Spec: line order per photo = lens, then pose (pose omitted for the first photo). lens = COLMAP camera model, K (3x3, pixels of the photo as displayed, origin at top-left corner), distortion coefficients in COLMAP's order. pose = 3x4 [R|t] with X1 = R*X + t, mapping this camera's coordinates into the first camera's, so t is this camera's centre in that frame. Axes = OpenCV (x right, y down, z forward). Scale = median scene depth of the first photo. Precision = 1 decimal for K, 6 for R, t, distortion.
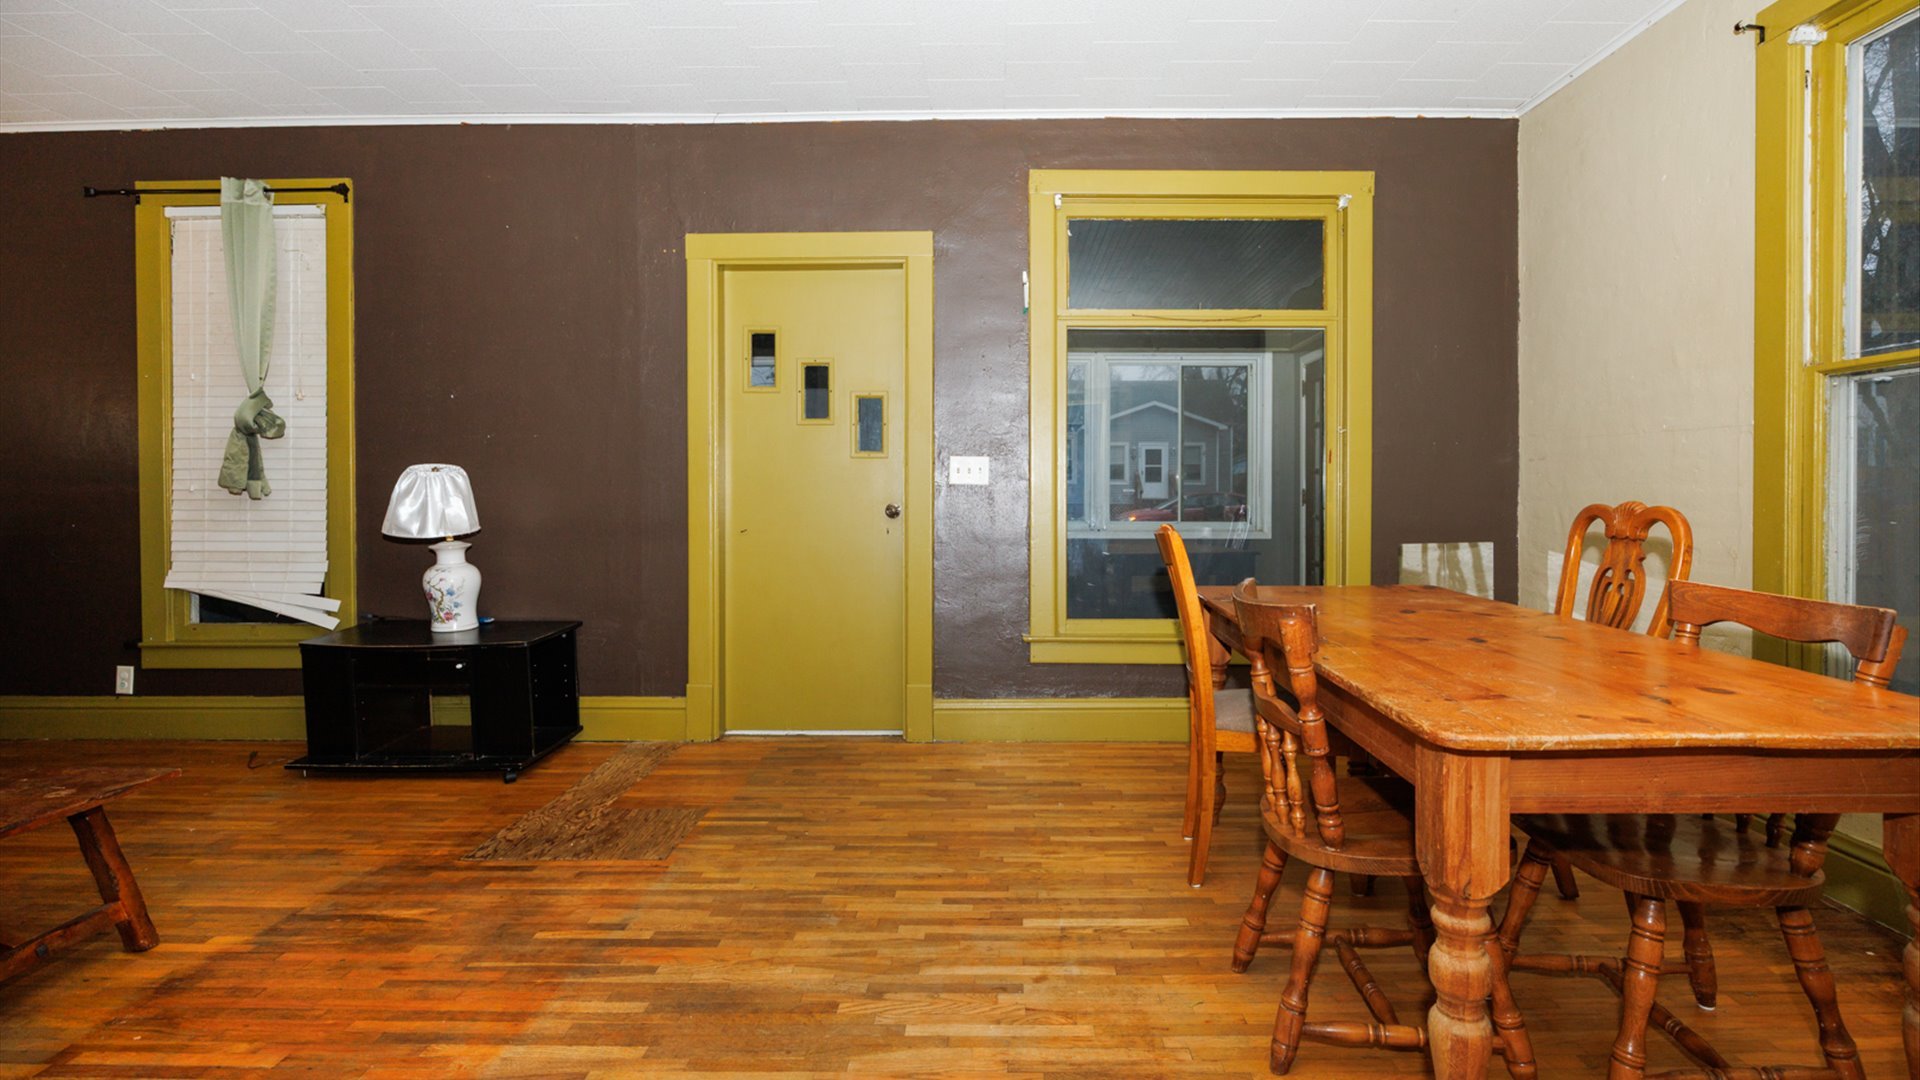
lens RADIAL K [[921.4, 0, 994.1], [0, 921.4, 510.7], [0, 0, 1]] dist [-0.016561, 0.001673]
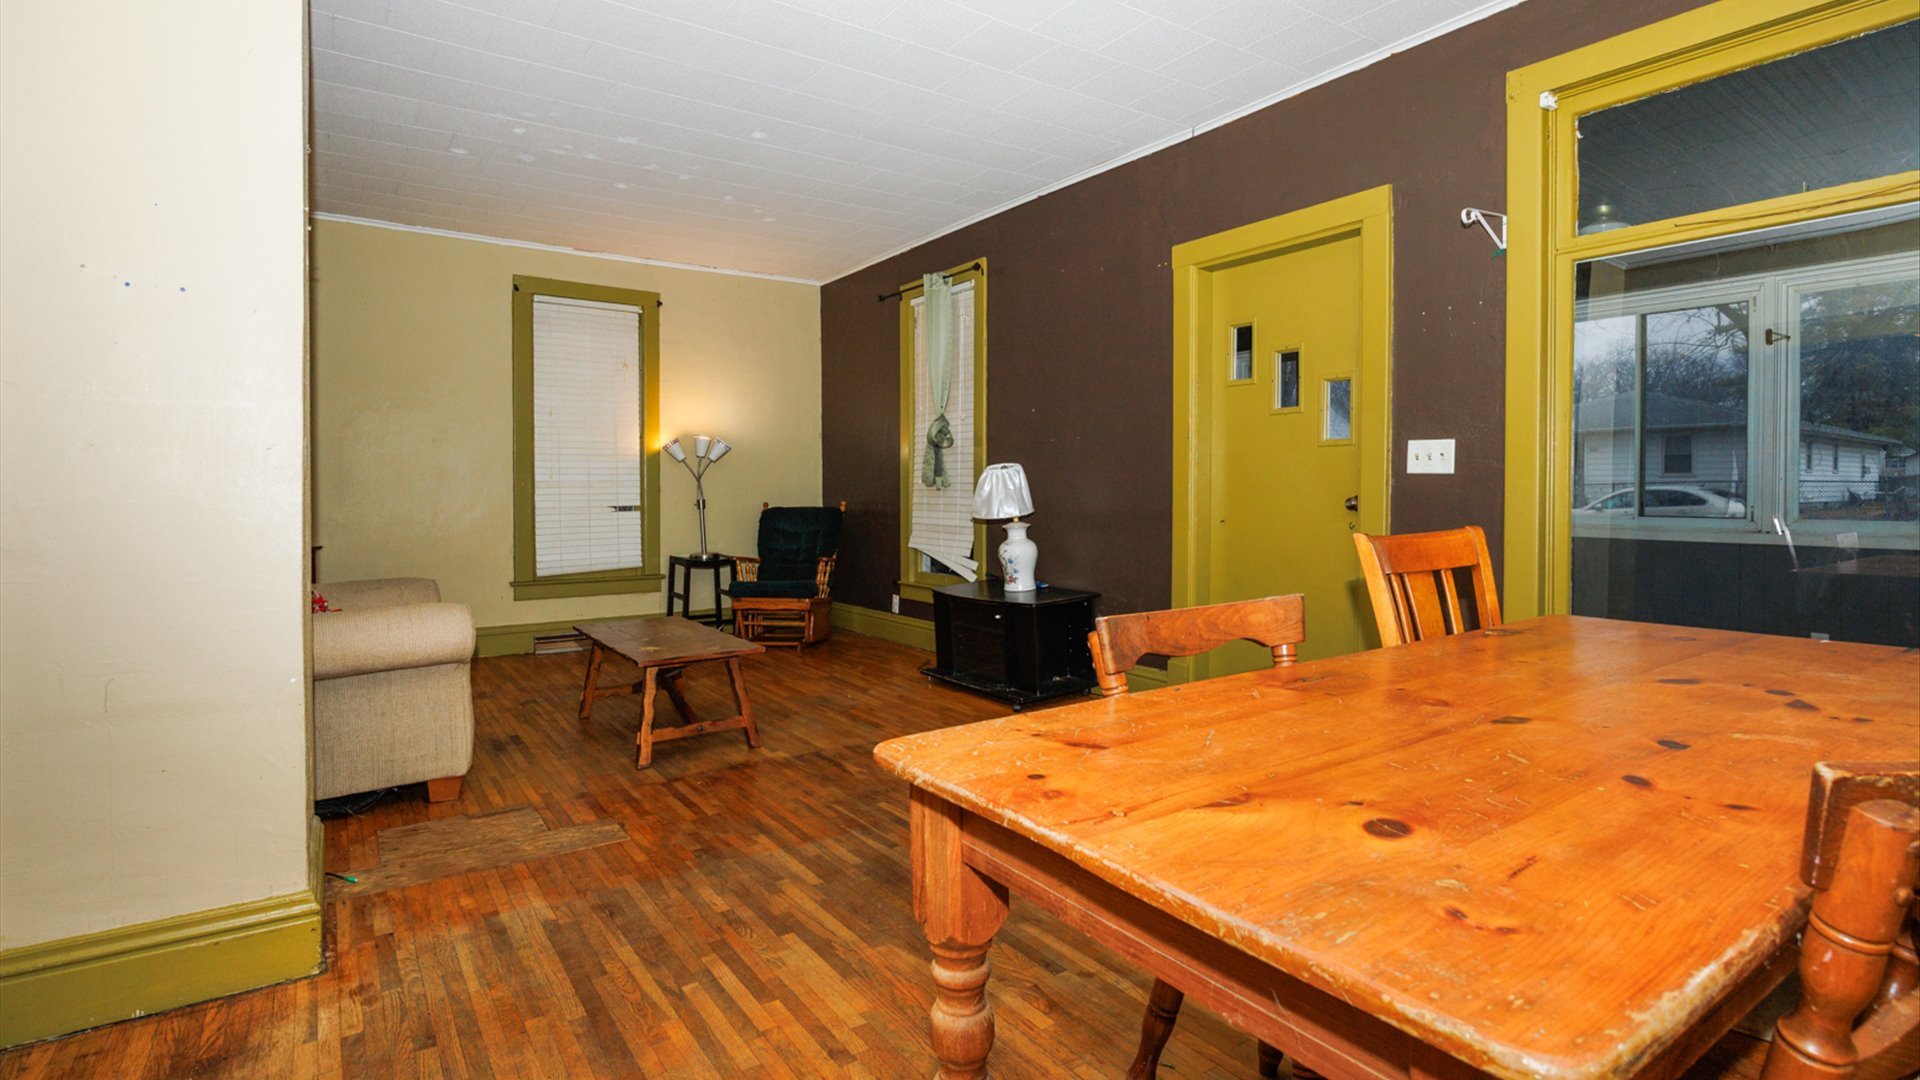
lens RADIAL K [[921.4, 0, 938.1], [0, 921.4, 493.3], [0, 0, 1]] dist [-0.016561, 0.001673]
pose [[0.568657, 0.005041, -0.822560, 0.409127], [-0.009099, 0.999959, -0.000163, -0.006211], [0.822525, 0.007577, 0.568679, 0.155506]]
